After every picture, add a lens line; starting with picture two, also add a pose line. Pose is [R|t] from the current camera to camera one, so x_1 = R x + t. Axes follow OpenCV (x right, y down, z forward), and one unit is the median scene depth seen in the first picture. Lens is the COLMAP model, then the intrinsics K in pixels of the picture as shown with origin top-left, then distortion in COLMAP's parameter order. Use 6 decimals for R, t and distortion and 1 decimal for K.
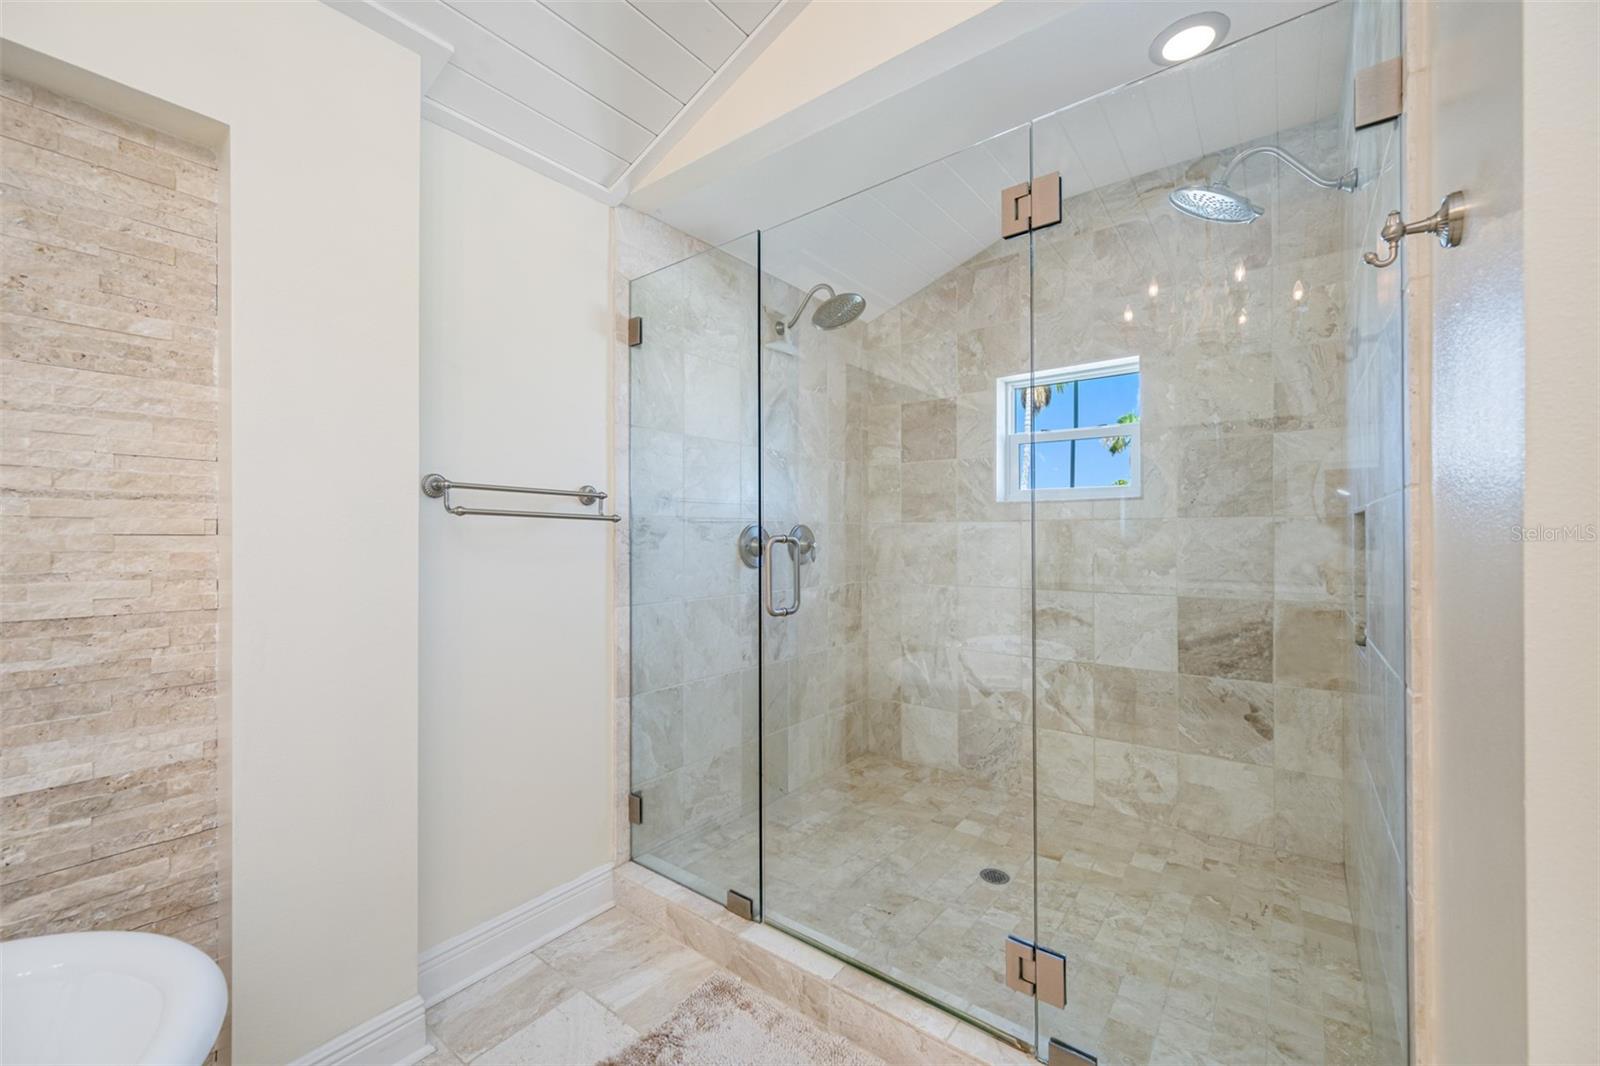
lens RADIAL K [[636.2, 0, 801.2], [0, 636.2, 534.0], [0, 0, 1]] dist [0.002052, -0.000323]
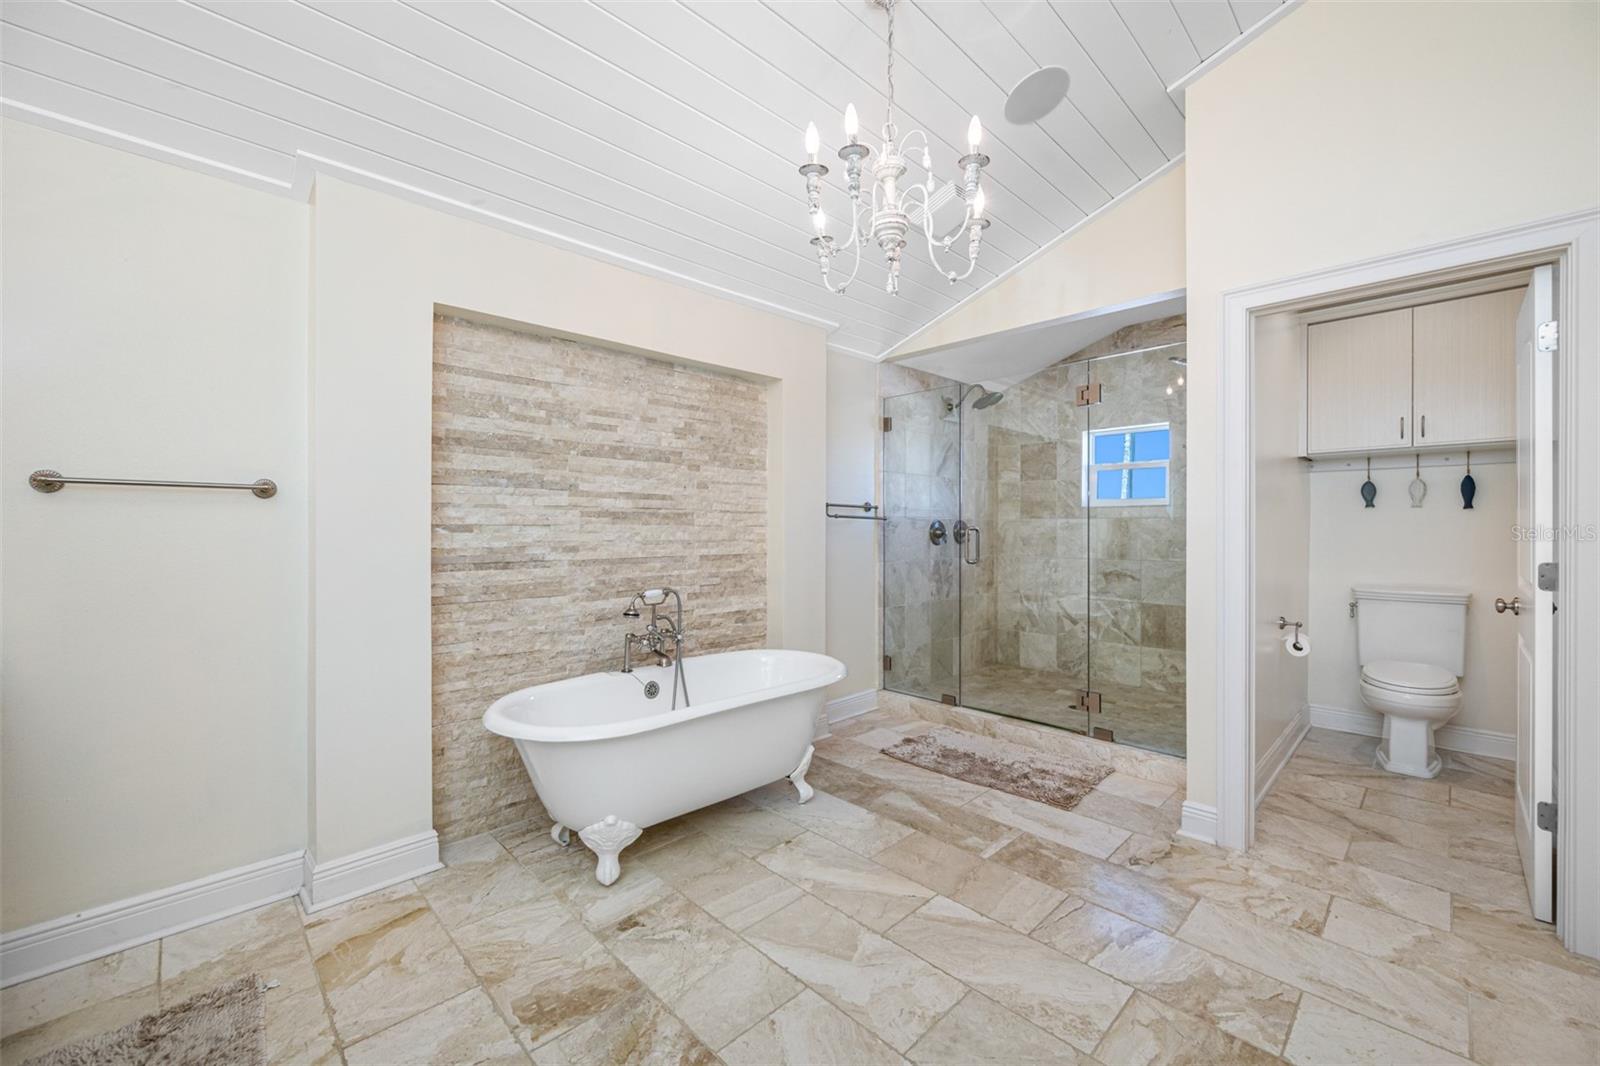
lens RADIAL K [[636.2, 0, 795.6], [0, 636.2, 533.7], [0, 0, 1]] dist [0.002052, -0.000323]
pose [[0.988804, 0.003027, -0.149192, -0.232433], [-0.001158, 0.999920, 0.012613, -0.000337], [0.149218, -0.012299, 0.988728, -0.955084]]
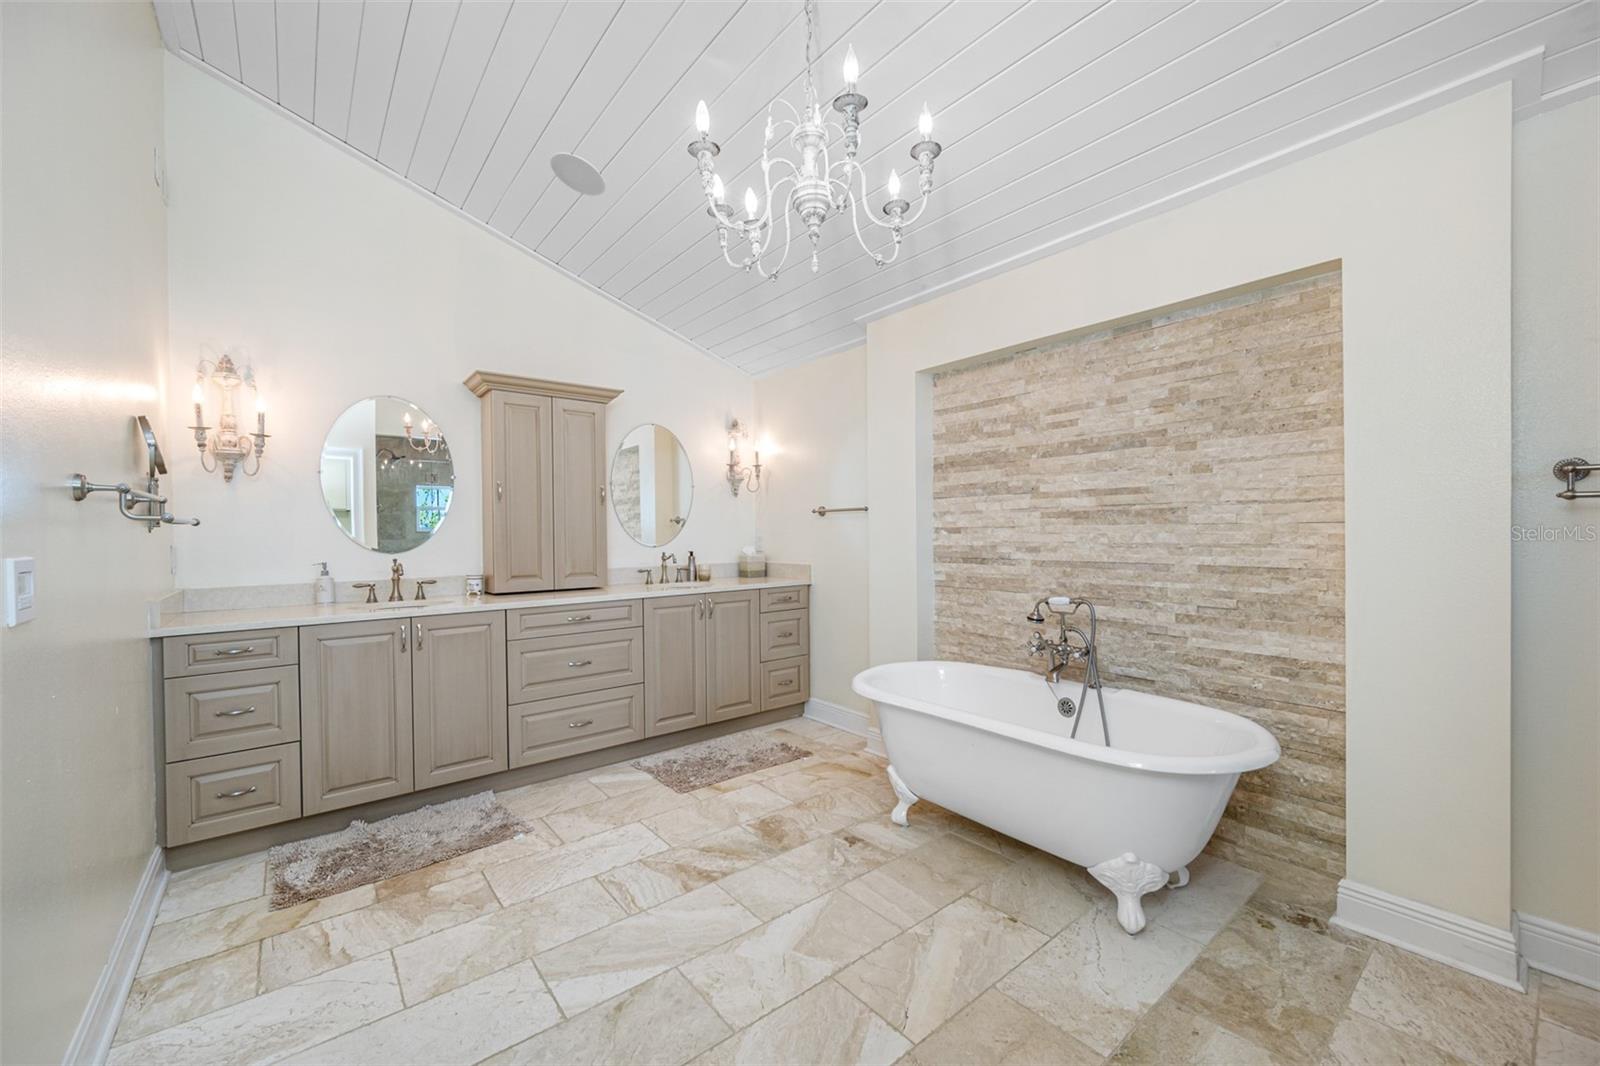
lens RADIAL K [[636.2, 0, 807.3], [0, 636.2, 541.0], [0, 0, 1]] dist [0.002052, -0.000323]
pose [[-0.233043, 0.020387, -0.972253, 0.503711], [0.017605, 0.999705, 0.016743, -0.000985], [0.972307, -0.013215, -0.233333, 0.049905]]
